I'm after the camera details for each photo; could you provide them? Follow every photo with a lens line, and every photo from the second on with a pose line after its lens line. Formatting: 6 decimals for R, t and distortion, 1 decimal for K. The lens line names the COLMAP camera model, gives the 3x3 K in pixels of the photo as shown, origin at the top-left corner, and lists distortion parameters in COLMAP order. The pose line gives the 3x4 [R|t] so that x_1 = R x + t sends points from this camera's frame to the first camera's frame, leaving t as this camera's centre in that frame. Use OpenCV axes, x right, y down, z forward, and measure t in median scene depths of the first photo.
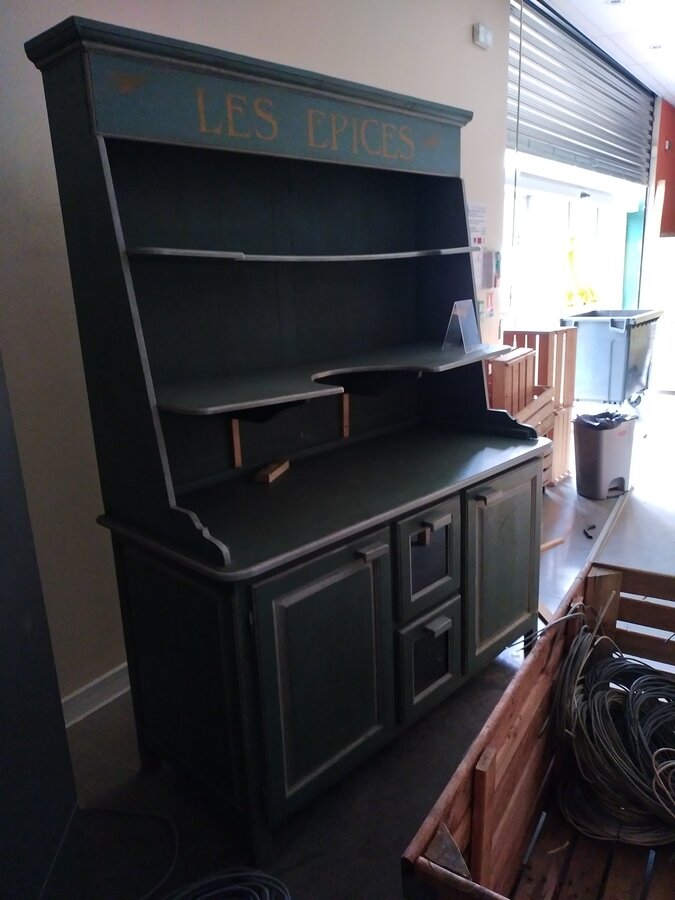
lens RADIAL K [[719.8, 0, 337.5], [0, 719.8, 450.0], [0, 0, 1]] dist [0.009570, 0.005109]
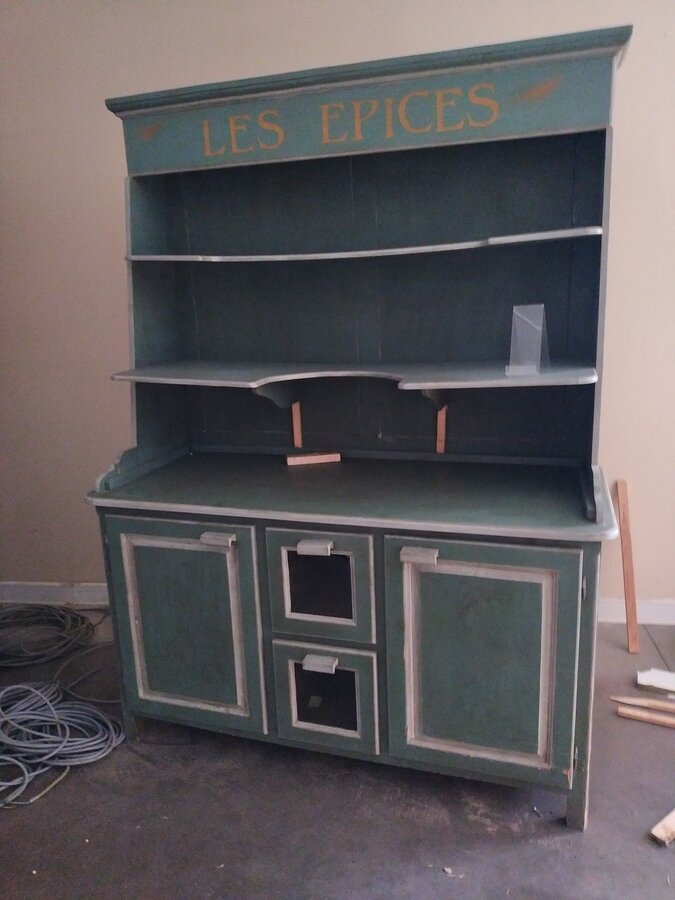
lens RADIAL K [[650.0, 0, 337.5], [0, 650.0, 450.0], [0, 0, 1]] dist [-0.005495, -0.004068]
pose [[0.427113, 0.224789, -0.875810, 0.849781], [-0.204701, 0.967495, 0.148494, -0.147351], [0.880722, 0.115855, 0.459245, 0.652405]]
